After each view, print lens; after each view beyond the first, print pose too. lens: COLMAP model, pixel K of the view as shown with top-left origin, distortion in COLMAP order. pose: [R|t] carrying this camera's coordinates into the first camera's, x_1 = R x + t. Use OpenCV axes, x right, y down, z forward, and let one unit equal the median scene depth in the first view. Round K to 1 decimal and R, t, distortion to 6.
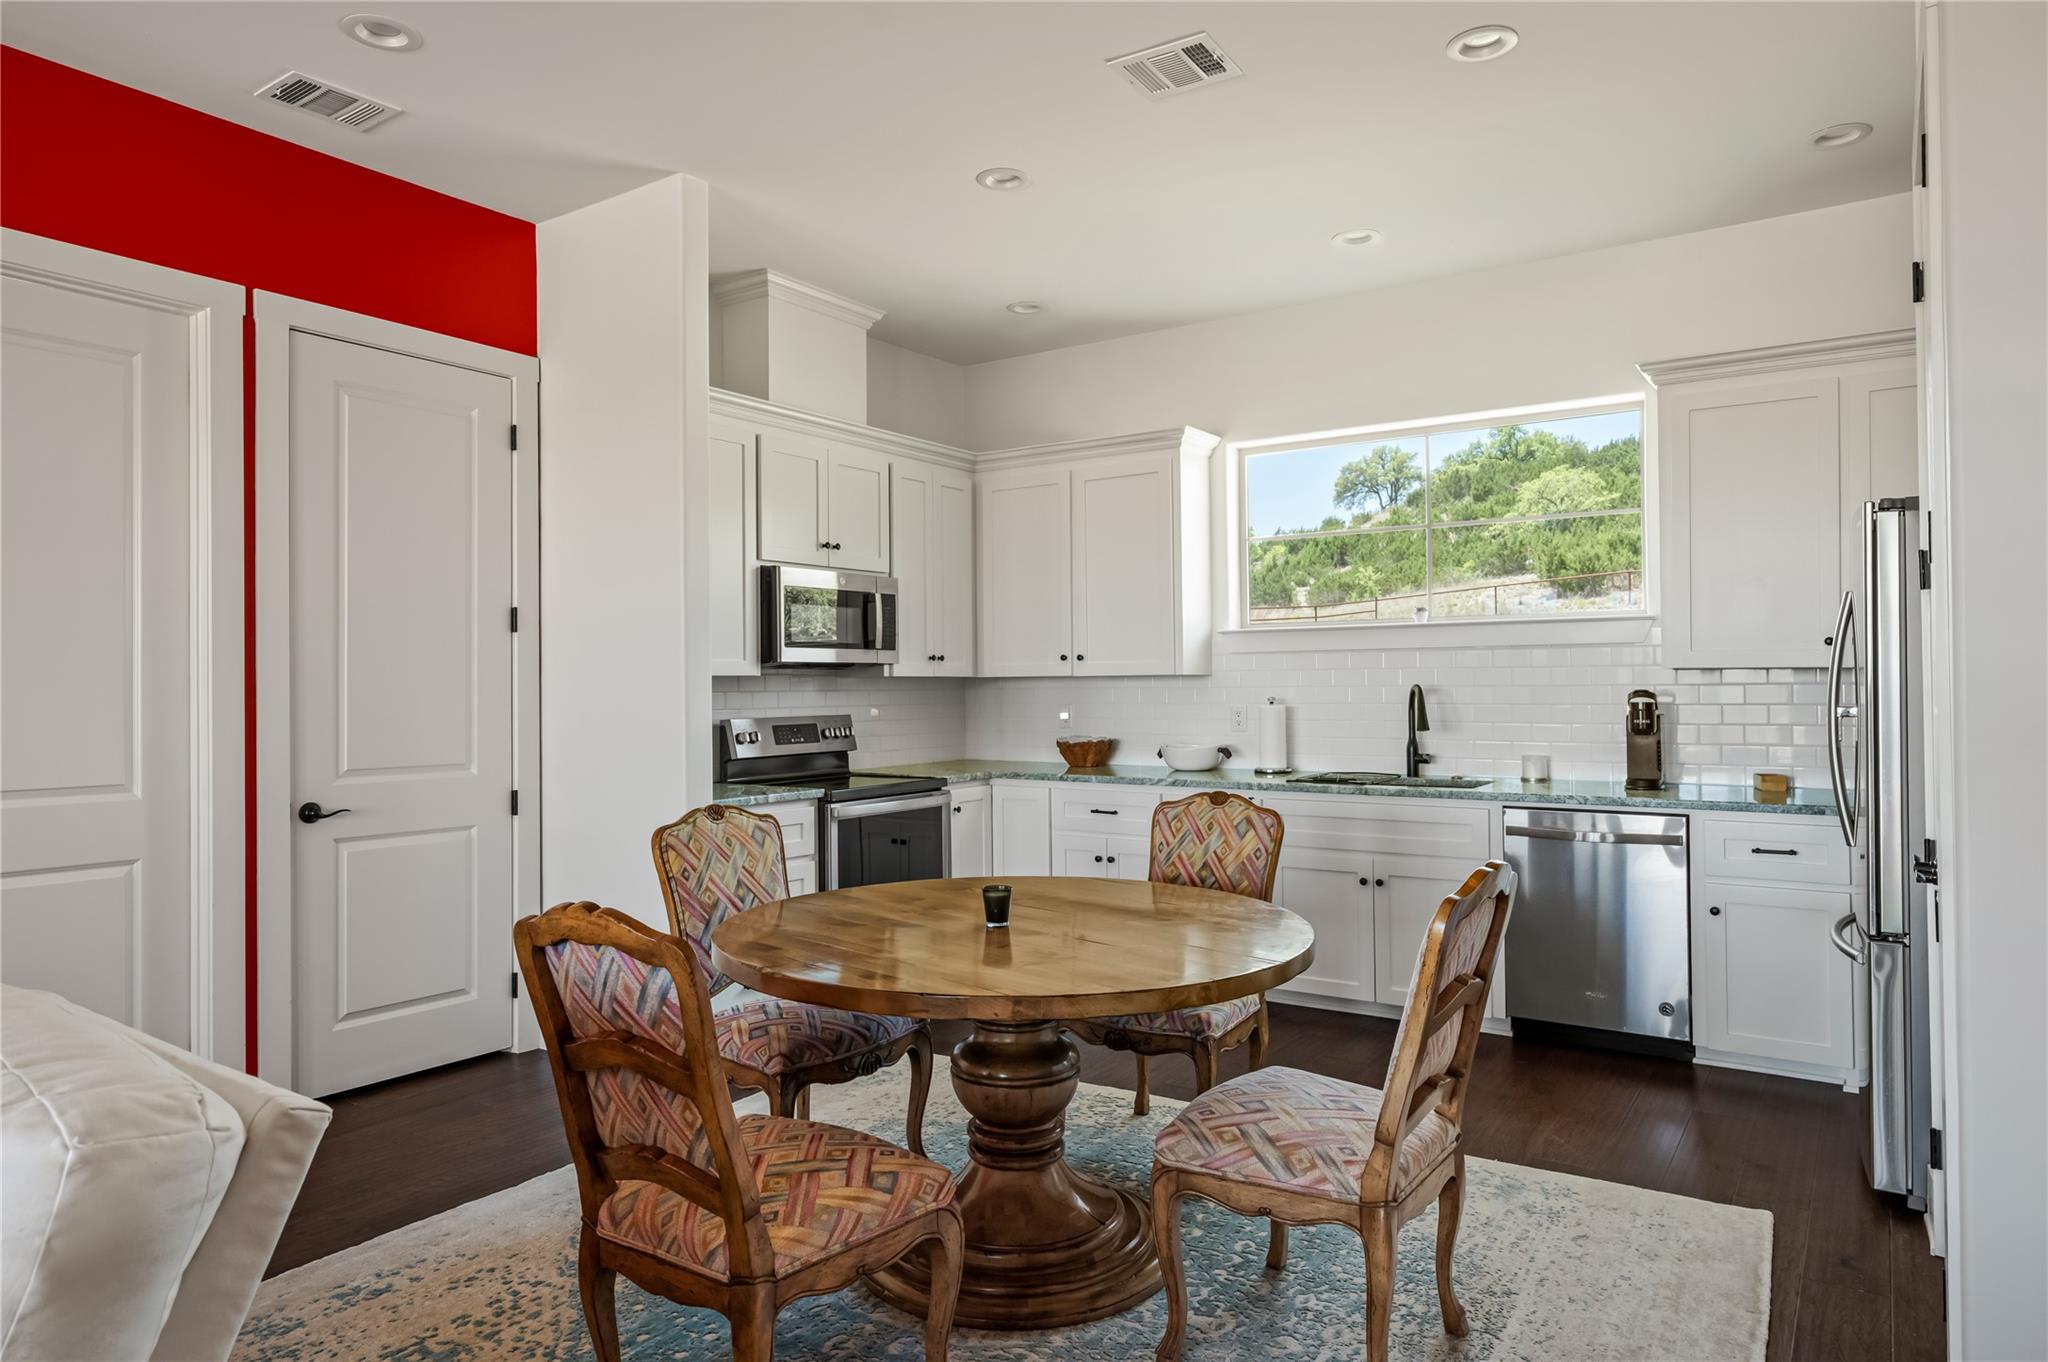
lens RADIAL K [[1282.5, 0, 1022.1], [0, 1282.5, 672.3], [0, 0, 1]] dist [0.004976, 0.000574]
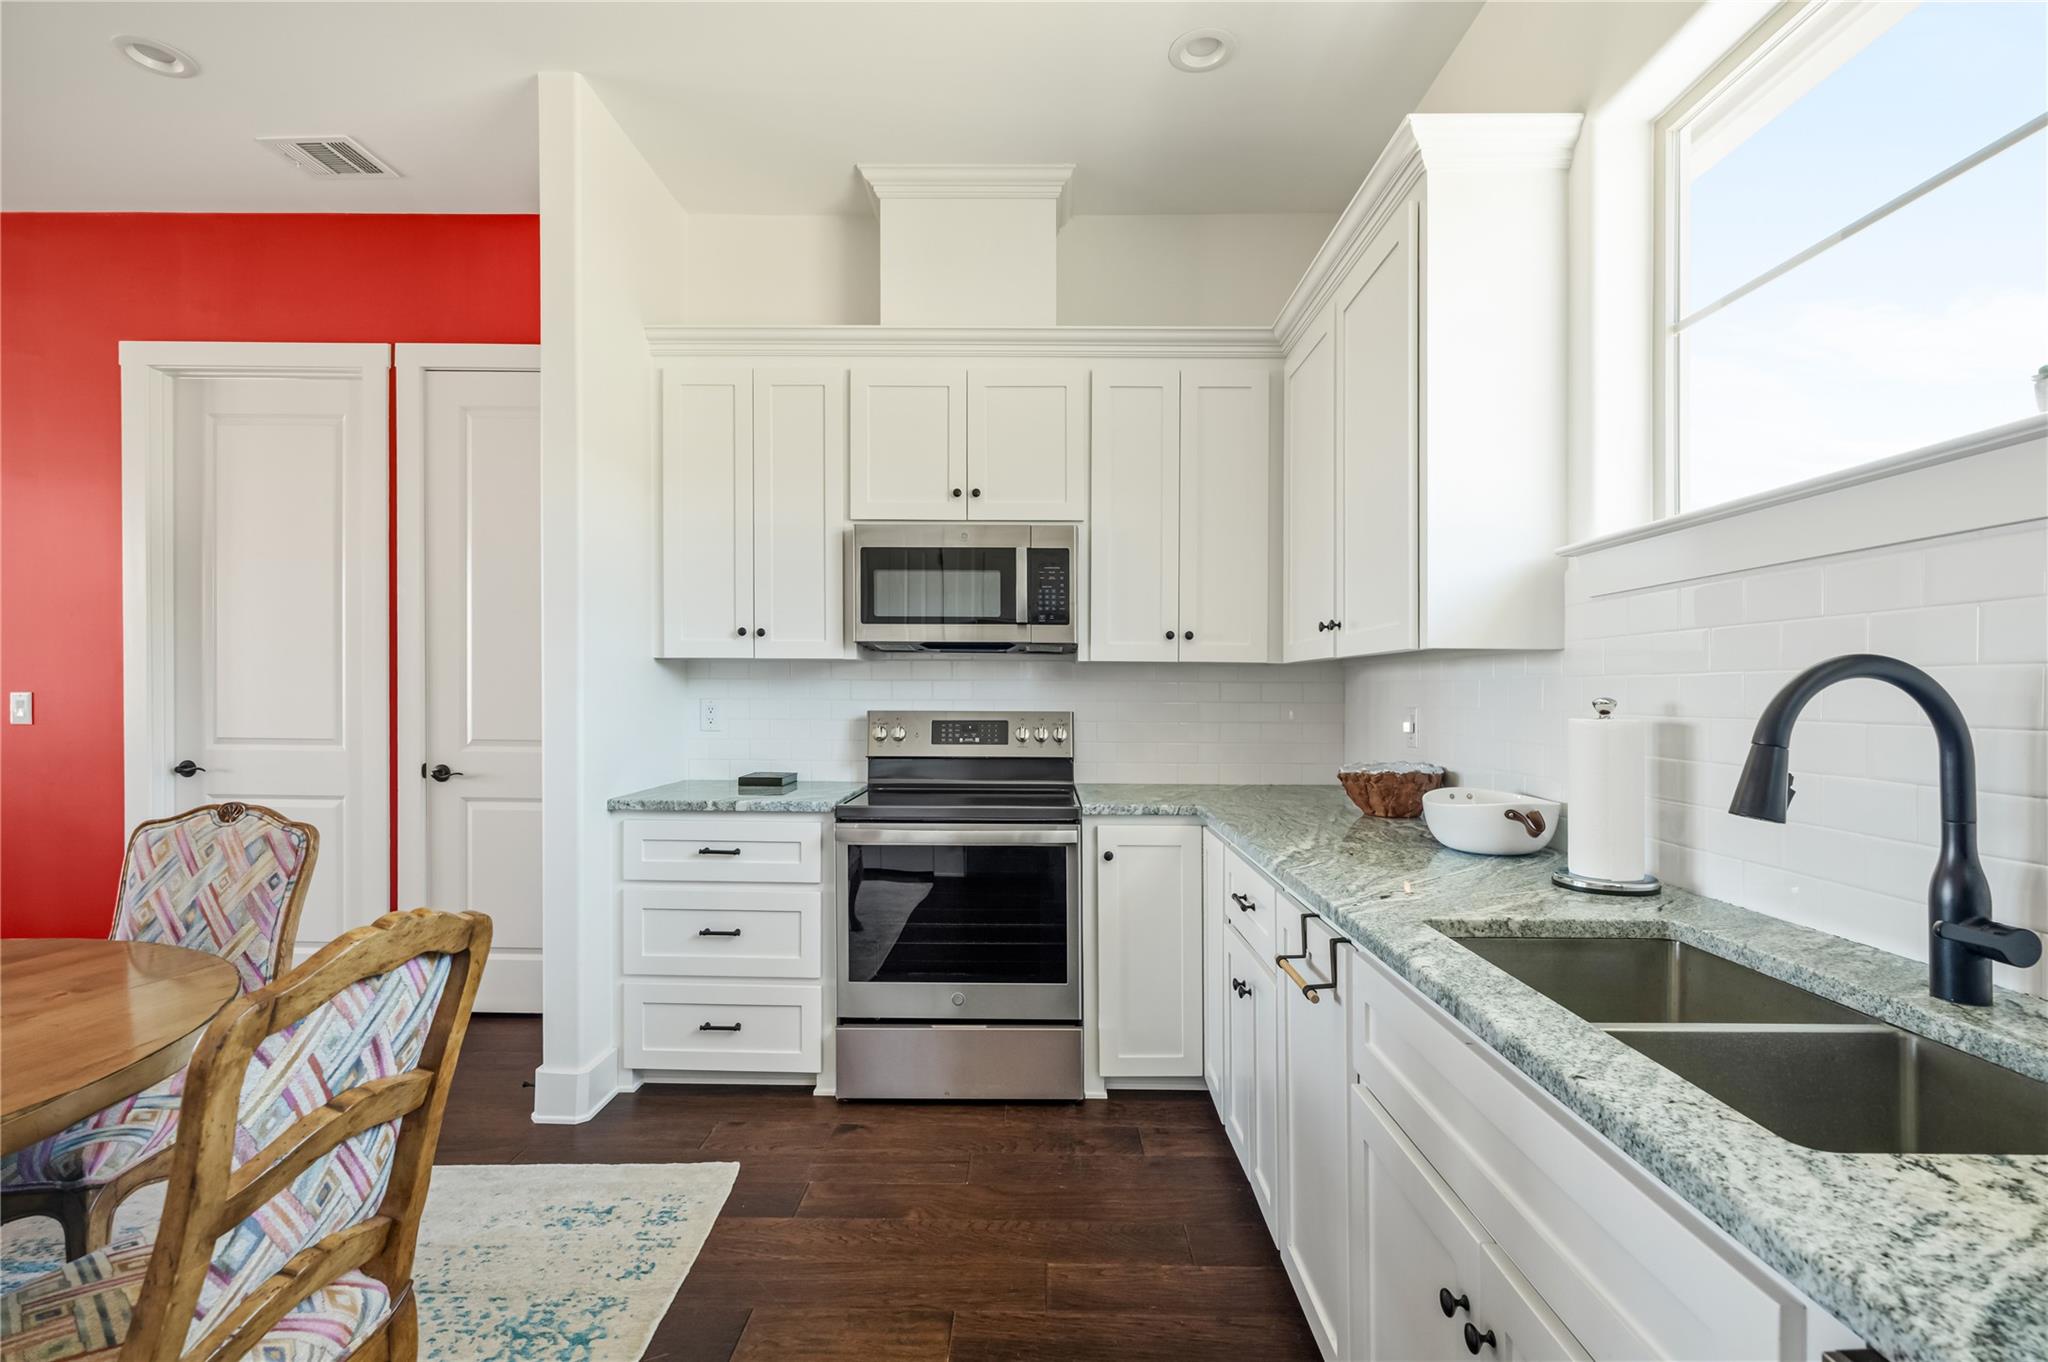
lens RADIAL K [[948.0, 0, 1020.9], [0, 948.0, 692.8], [0, 0, 1]] dist [0.003541, 0.000250]
pose [[0.548605, 0.012140, -0.835993, 0.350709], [-0.004148, 0.999922, 0.011799, 0.016048], [0.836071, -0.003005, 0.548613, 0.708892]]
